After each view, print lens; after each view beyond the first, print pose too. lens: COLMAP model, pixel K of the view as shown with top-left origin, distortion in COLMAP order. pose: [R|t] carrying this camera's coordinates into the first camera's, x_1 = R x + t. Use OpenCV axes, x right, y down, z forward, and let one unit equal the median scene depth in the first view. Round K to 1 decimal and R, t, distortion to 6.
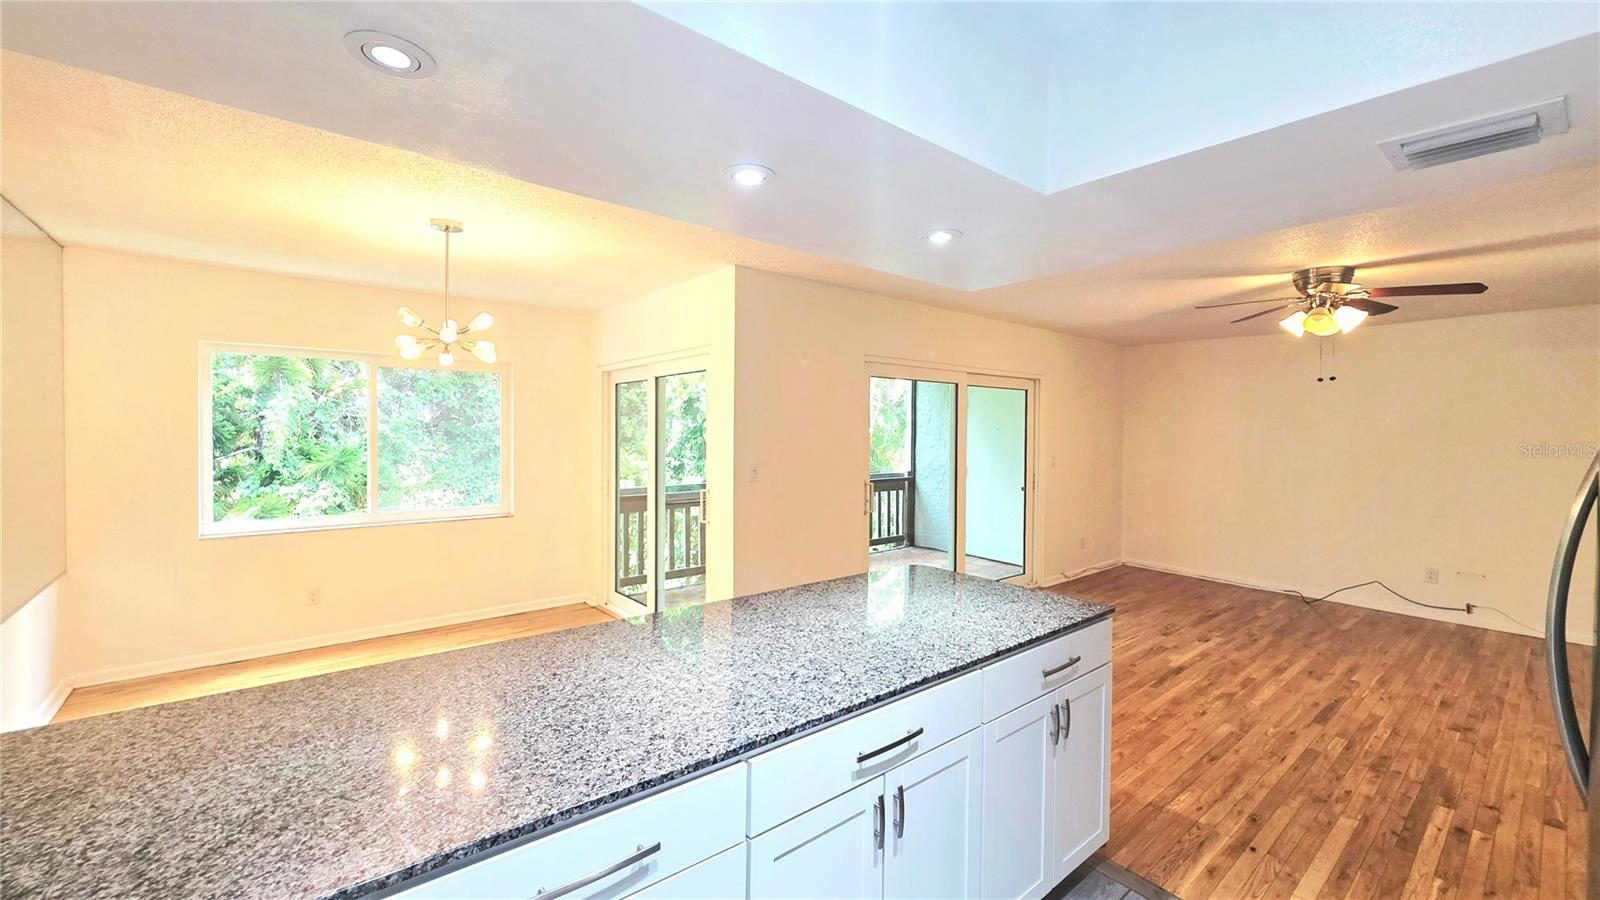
lens RADIAL K [[641.1, 0, 808.7], [0, 641.1, 443.4], [0, 0, 1]] dist [0.006310, -0.001877]
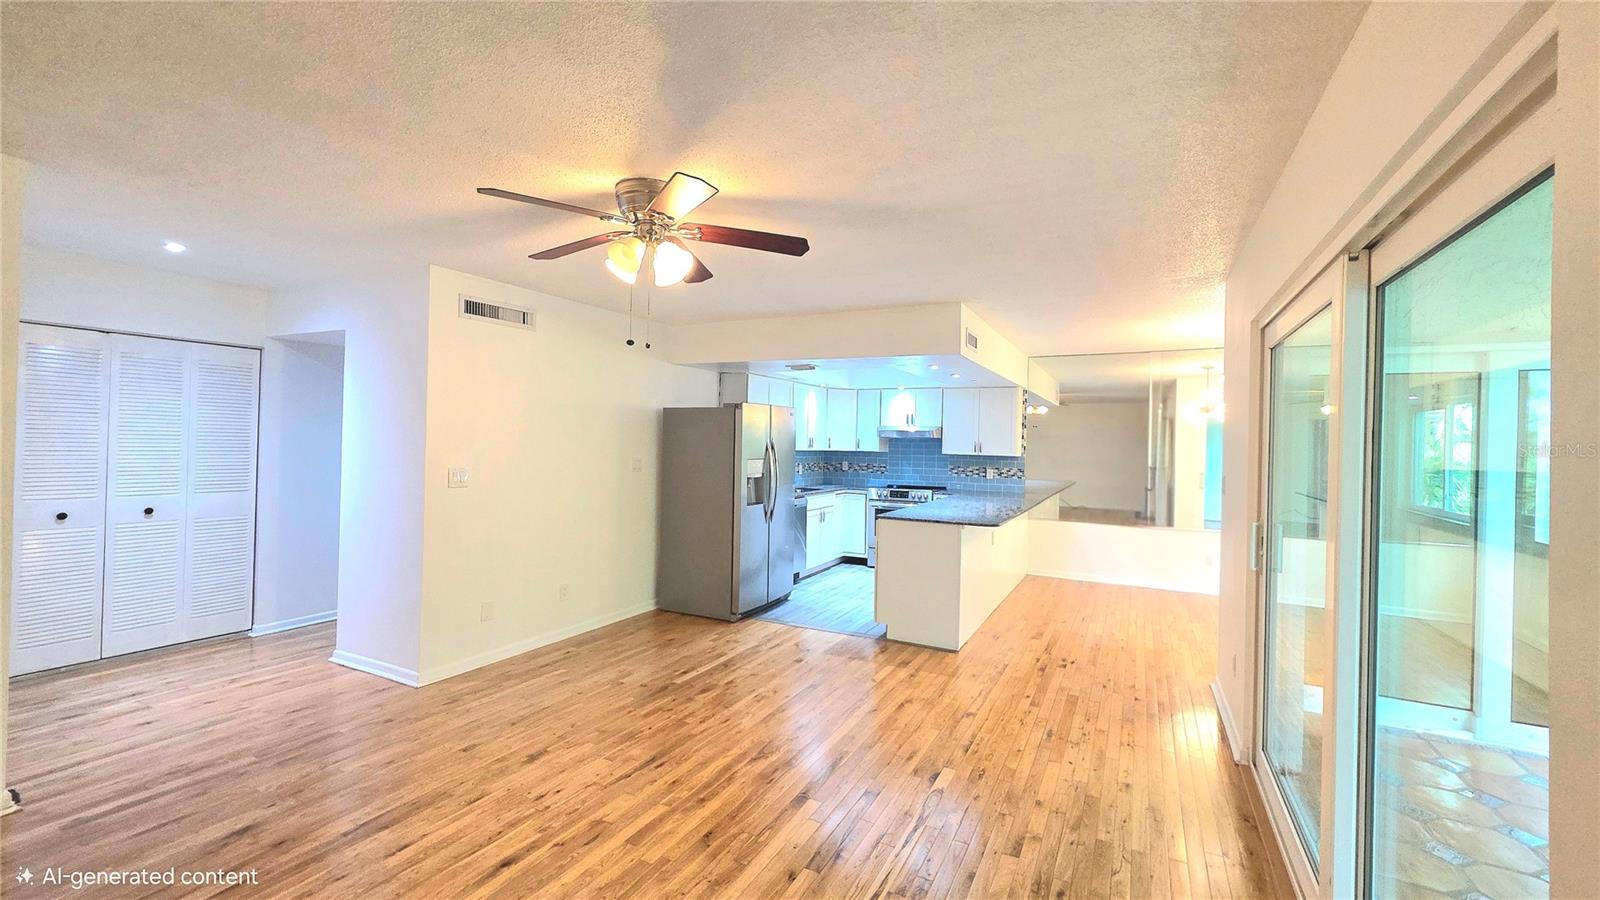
lens RADIAL K [[641.1, 0, 805.7], [0, 641.1, 441.5], [0, 0, 1]] dist [0.006310, -0.001877]
pose [[-0.925233, -0.029309, -0.378266, 0.918680], [-0.037651, 0.999183, 0.014676, -0.012372], [0.377527, 0.027820, -0.925581, 1.755940]]
